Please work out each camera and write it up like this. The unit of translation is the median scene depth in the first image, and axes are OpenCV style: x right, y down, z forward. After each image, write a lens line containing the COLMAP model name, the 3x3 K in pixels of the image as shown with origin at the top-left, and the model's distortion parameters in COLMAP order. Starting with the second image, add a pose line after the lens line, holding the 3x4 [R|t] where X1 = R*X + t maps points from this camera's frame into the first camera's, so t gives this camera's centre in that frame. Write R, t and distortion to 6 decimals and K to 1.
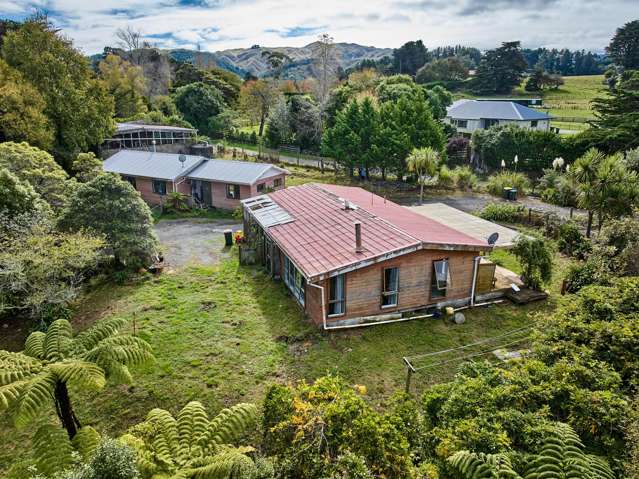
lens RADIAL K [[447.6, 0, 319.5], [0, 447.6, 235.2], [0, 0, 1]] dist [0.010908, -0.014840]
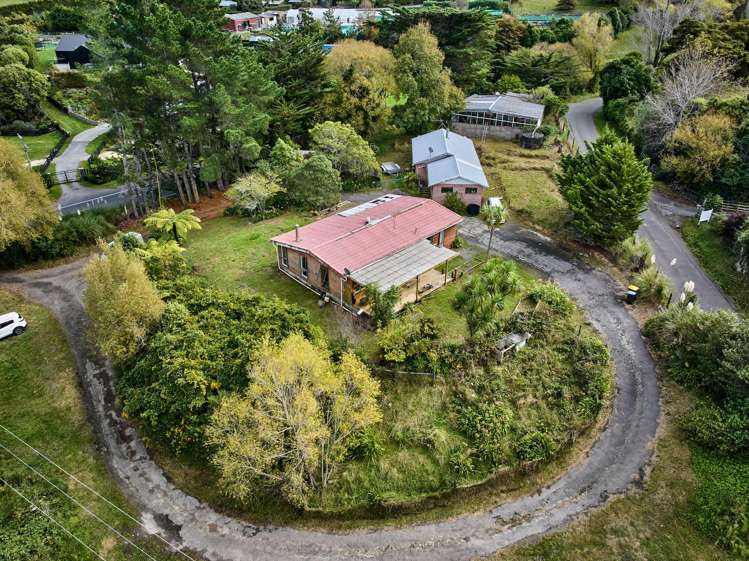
lens RADIAL K [[524.6, 0, 376.3], [0, 524.6, 279.1], [0, 0, 1]] dist [0.010908, -0.014840]
pose [[0.426068, 0.459001, -0.779605, 1.371524], [-0.276484, 0.886571, 0.370876, -0.494235], [0.861407, 0.057529, 0.504646, 0.136360]]
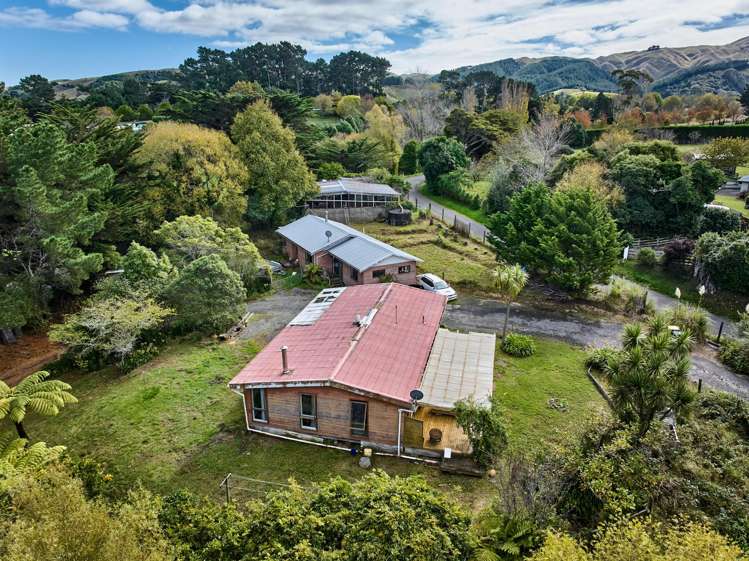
lens RADIAL K [[524.6, 0, 376.6], [0, 524.6, 279.3], [0, 0, 1]] dist [0.010908, -0.014840]
pose [[0.830550, 0.173837, -0.529119, 0.647072], [-0.168385, 0.983956, 0.058958, -0.214664], [0.530879, 0.040128, 0.846497, -0.002503]]
